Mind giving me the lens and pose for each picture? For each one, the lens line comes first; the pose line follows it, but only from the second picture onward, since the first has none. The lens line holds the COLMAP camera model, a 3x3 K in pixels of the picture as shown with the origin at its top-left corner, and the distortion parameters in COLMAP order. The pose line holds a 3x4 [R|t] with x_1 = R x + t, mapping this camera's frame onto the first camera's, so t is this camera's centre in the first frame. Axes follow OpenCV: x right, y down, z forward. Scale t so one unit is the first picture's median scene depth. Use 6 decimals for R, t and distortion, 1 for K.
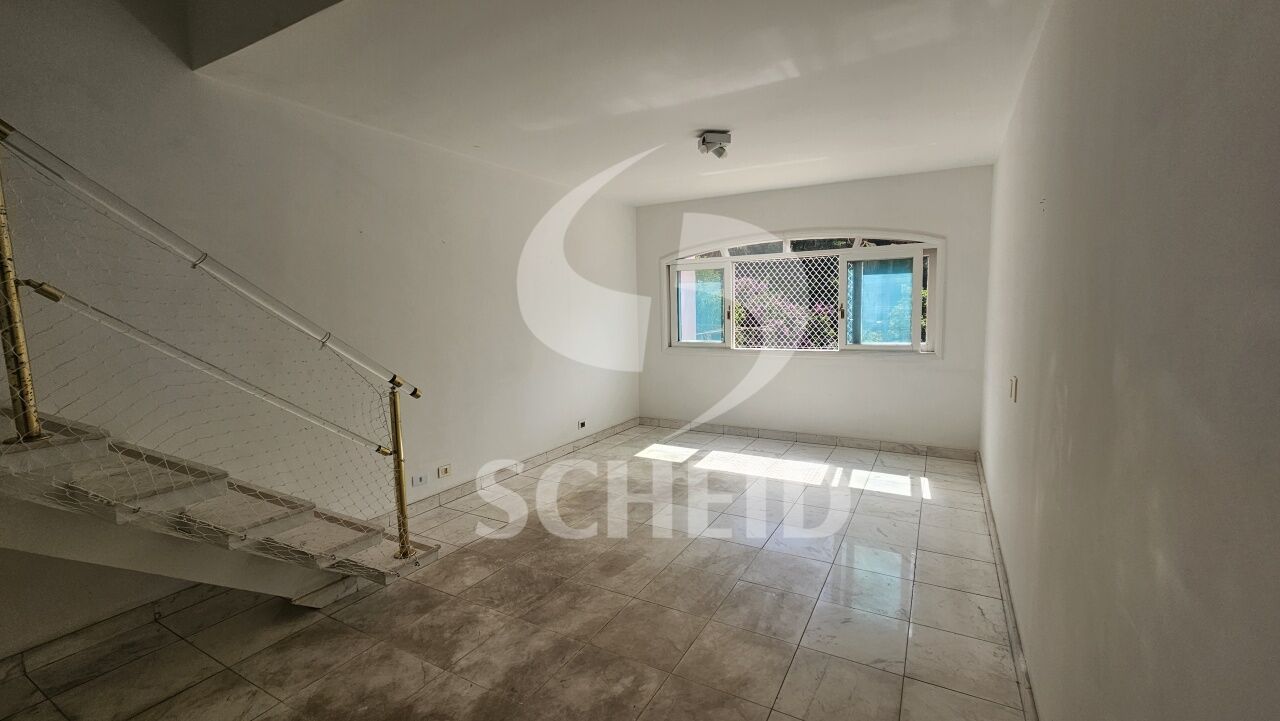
lens RADIAL K [[527.8, 0, 647.7], [0, 527.8, 362.6], [0, 0, 1]] dist [0.001928, -0.000001]
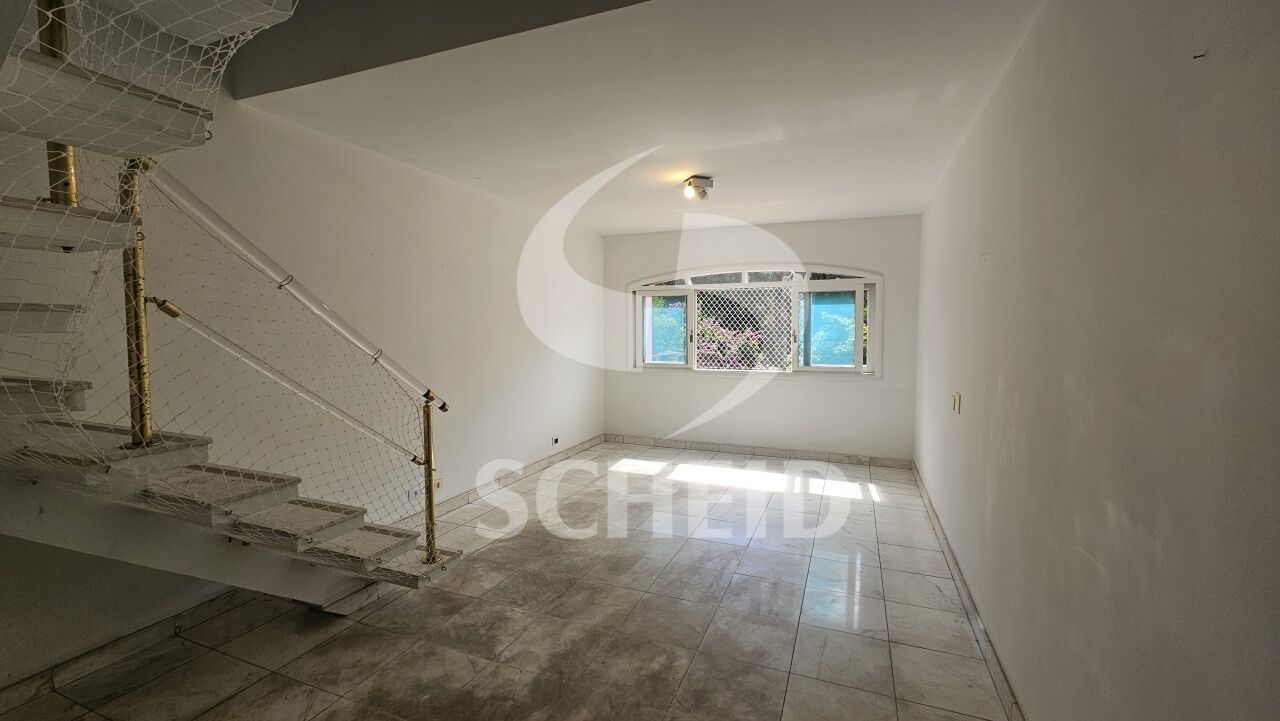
lens RADIAL K [[527.8, 0, 633.8], [0, 527.8, 359.7], [0, 0, 1]] dist [0.001928, -0.000001]
pose [[0.992548, 0.010023, 0.121445, -0.197750], [-0.004256, 0.998855, -0.047647, 0.011849], [-0.121784, 0.046775, 0.991454, -0.121195]]
